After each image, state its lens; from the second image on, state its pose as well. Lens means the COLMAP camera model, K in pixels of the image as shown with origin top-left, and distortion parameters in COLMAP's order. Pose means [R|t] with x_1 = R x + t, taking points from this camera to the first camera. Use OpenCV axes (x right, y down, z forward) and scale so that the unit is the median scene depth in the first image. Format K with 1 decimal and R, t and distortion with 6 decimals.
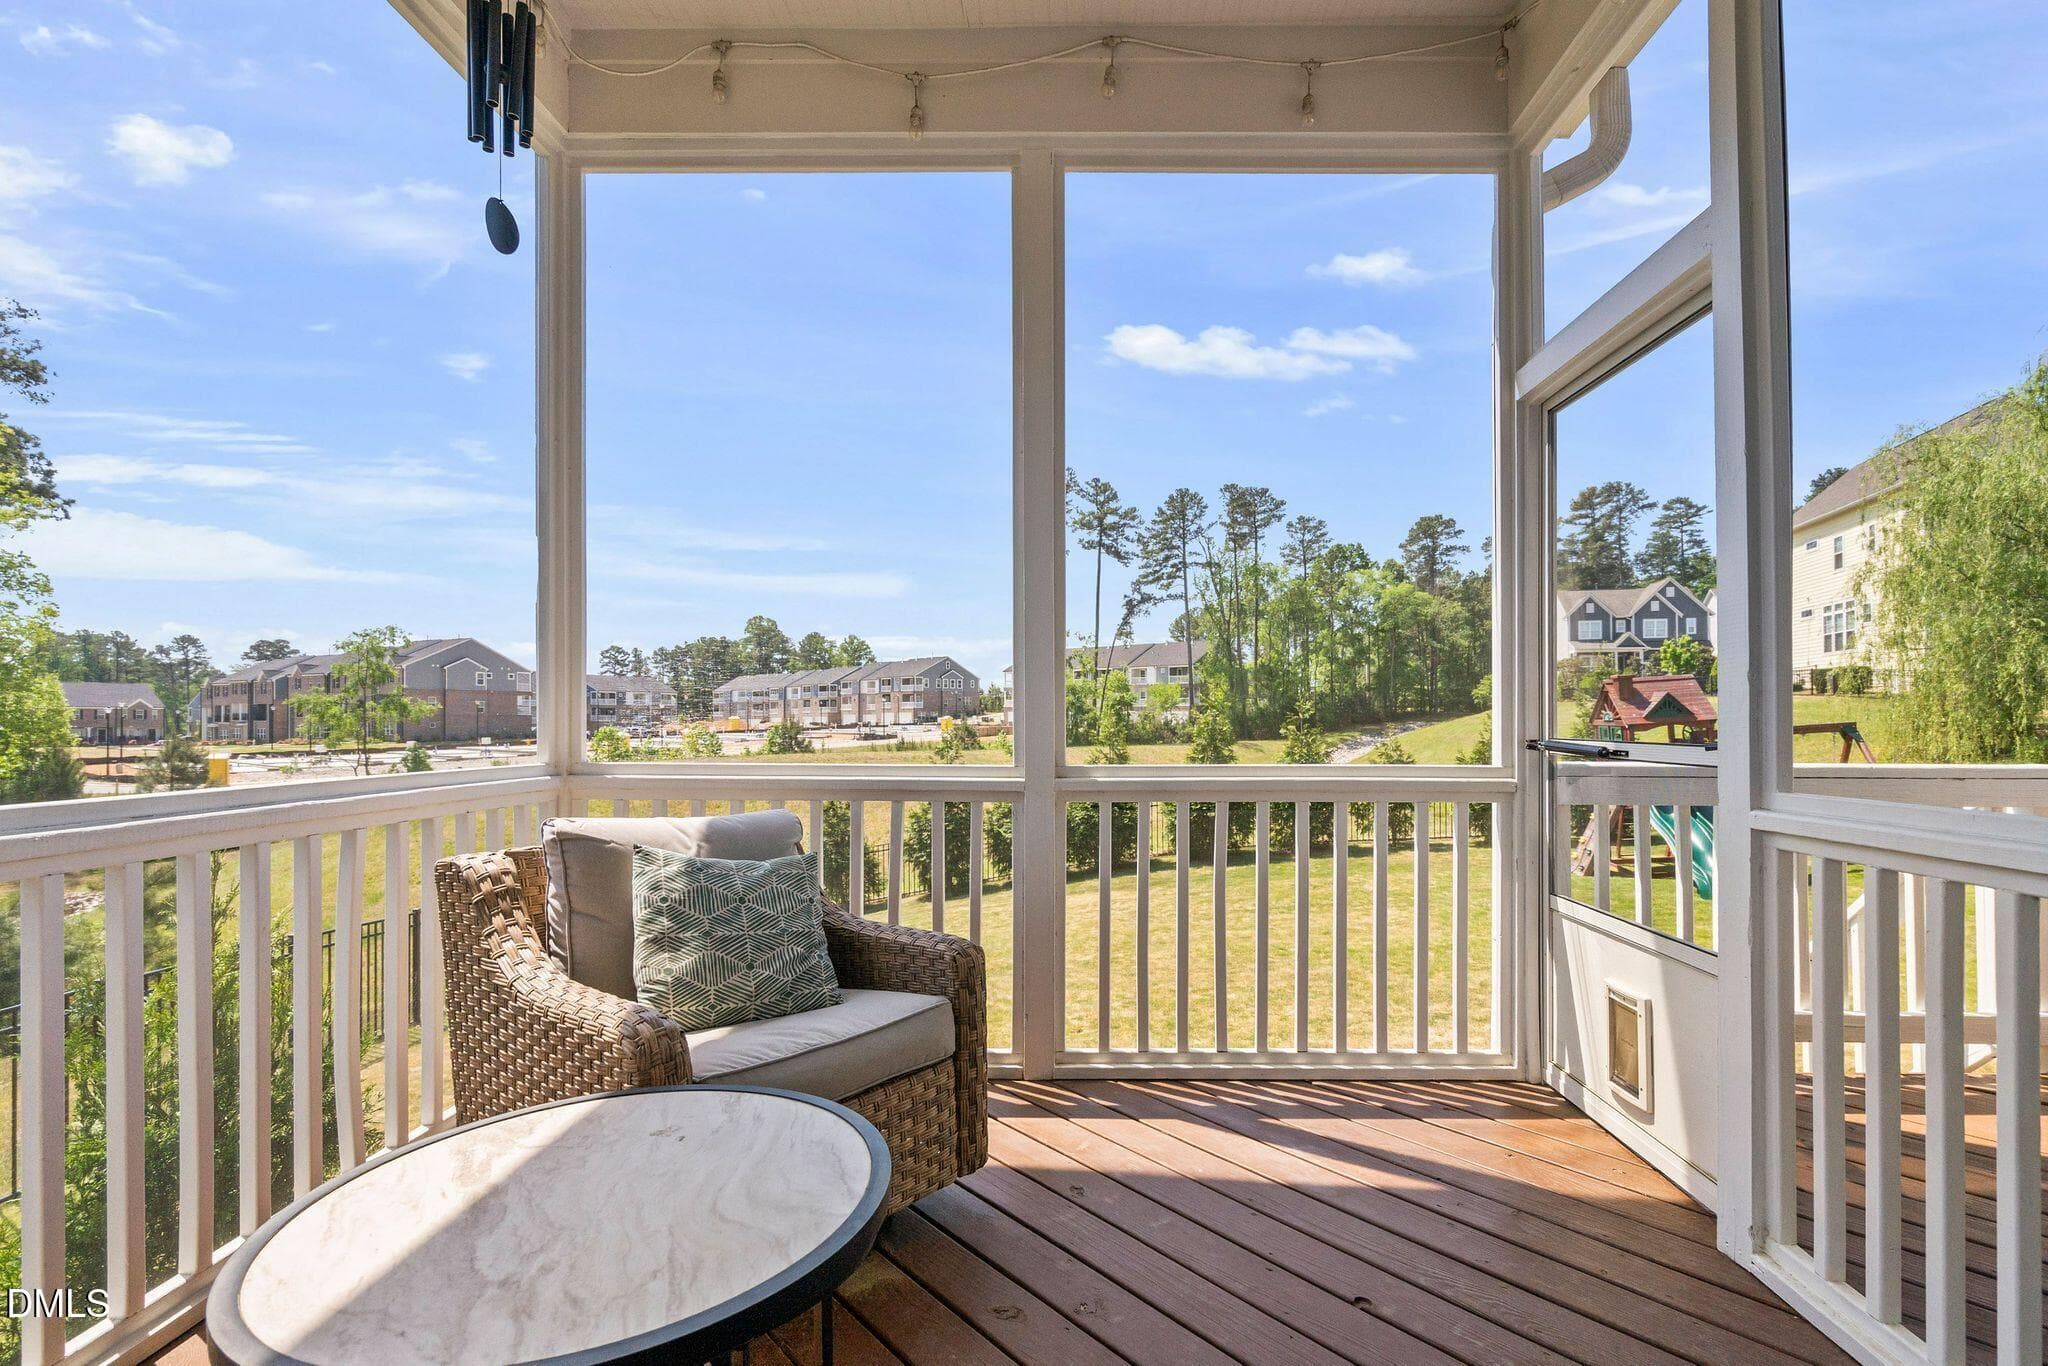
lens RADIAL K [[965.3, 0, 1071.7], [0, 965.3, 717.3], [0, 0, 1]] dist [-0.002824, -0.000738]
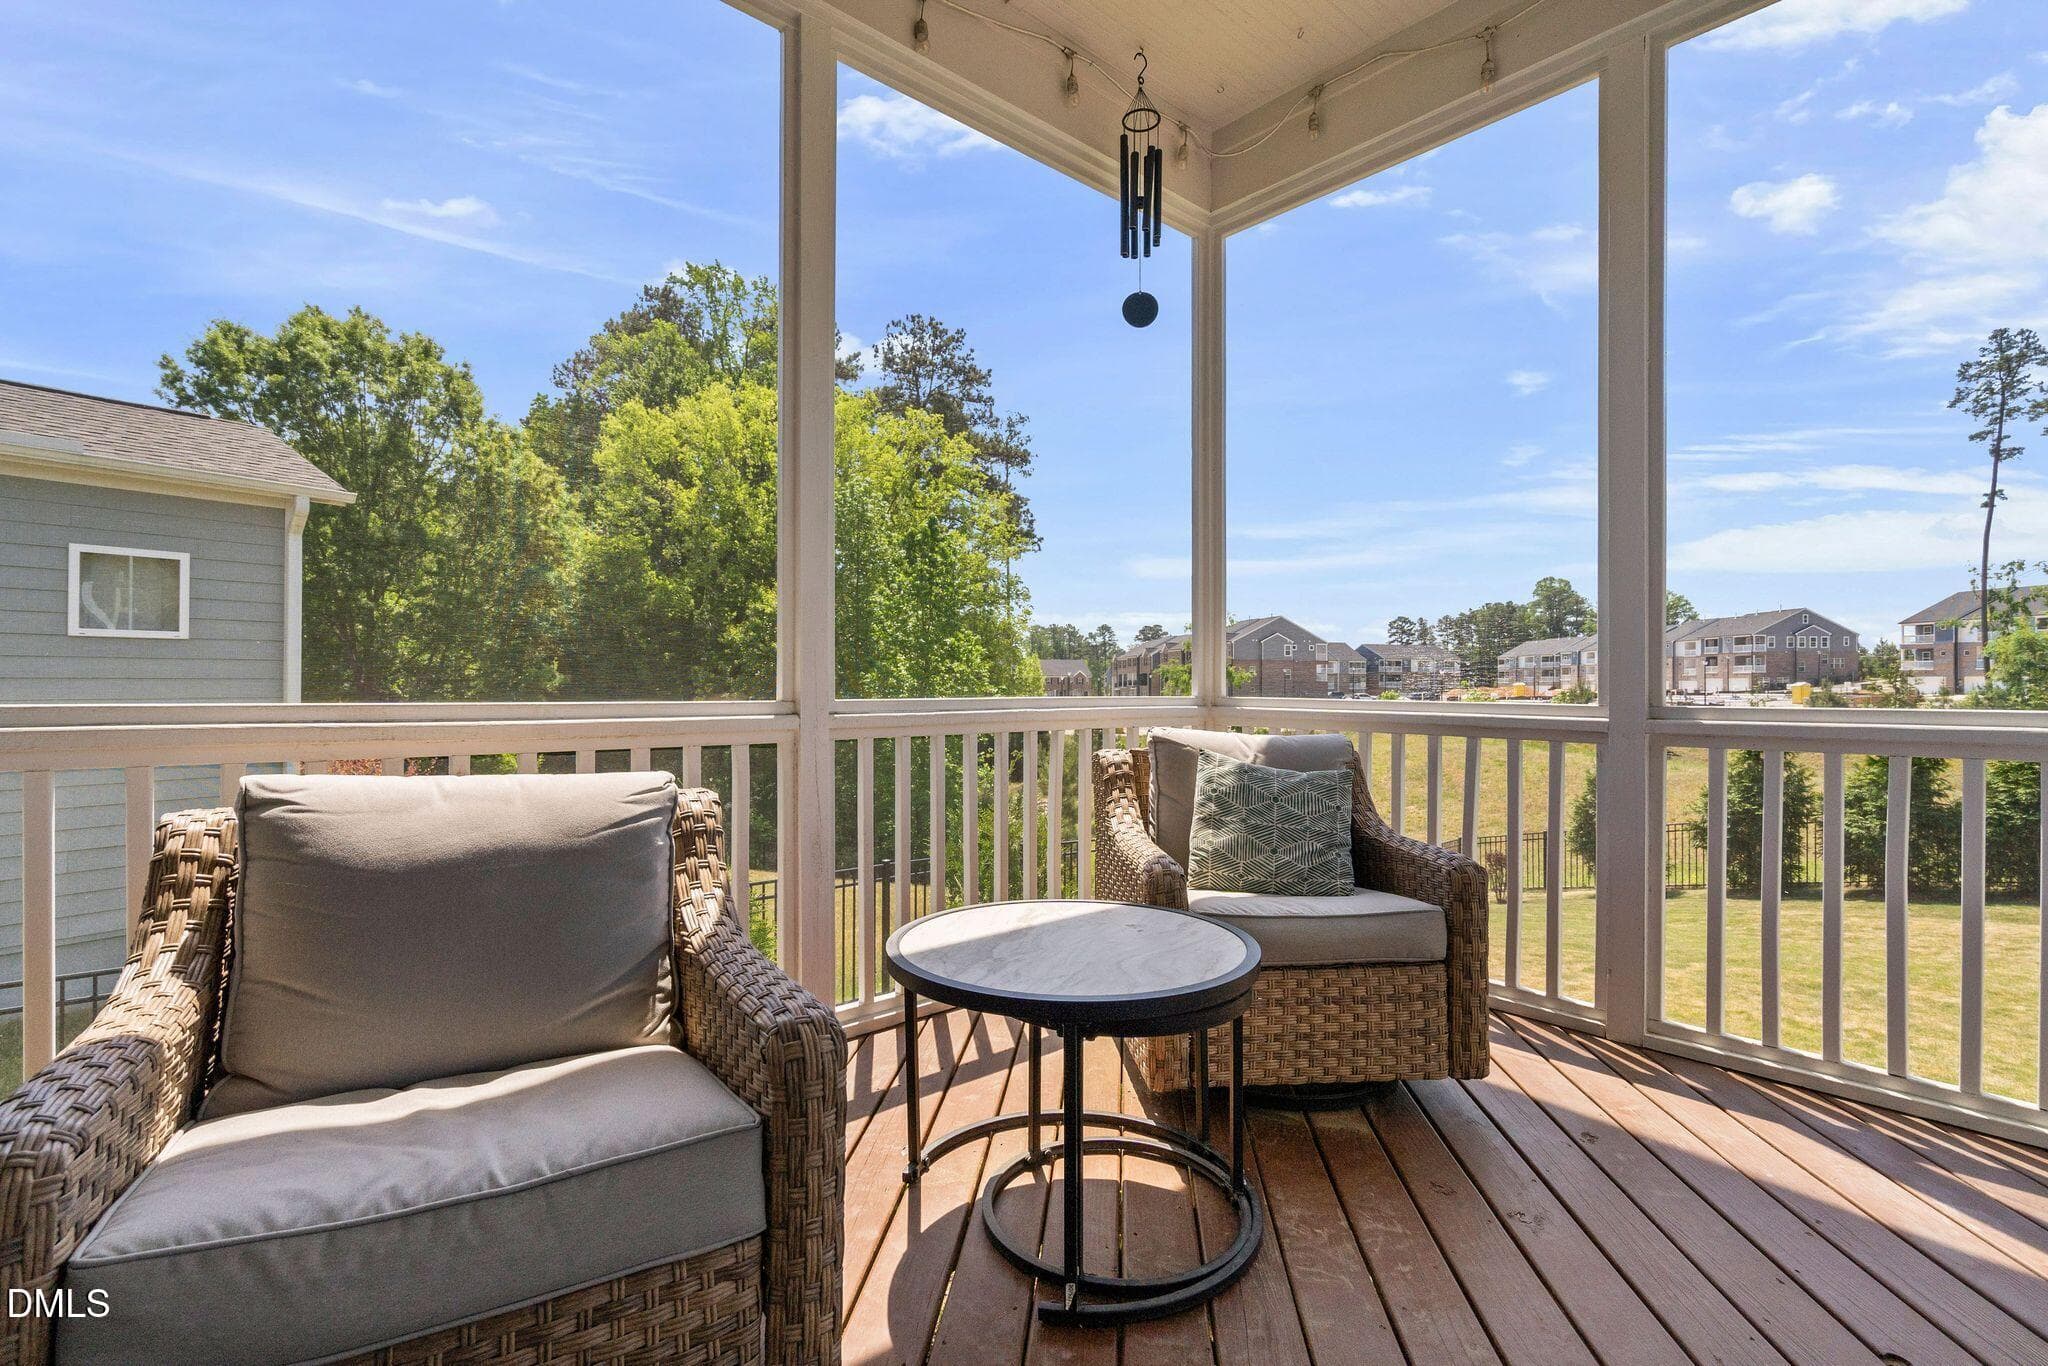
lens RADIAL K [[936.9, 0, 1024.0], [0, 936.9, 683.0], [0, 0, 1]] dist [0.000565, -0.000109]
pose [[0.670400, 0.000710, -0.741999, 0.106492], [-0.002586, 0.999996, -0.001379, 0.013627], [0.741995, 0.002843, 0.670399, -0.014911]]
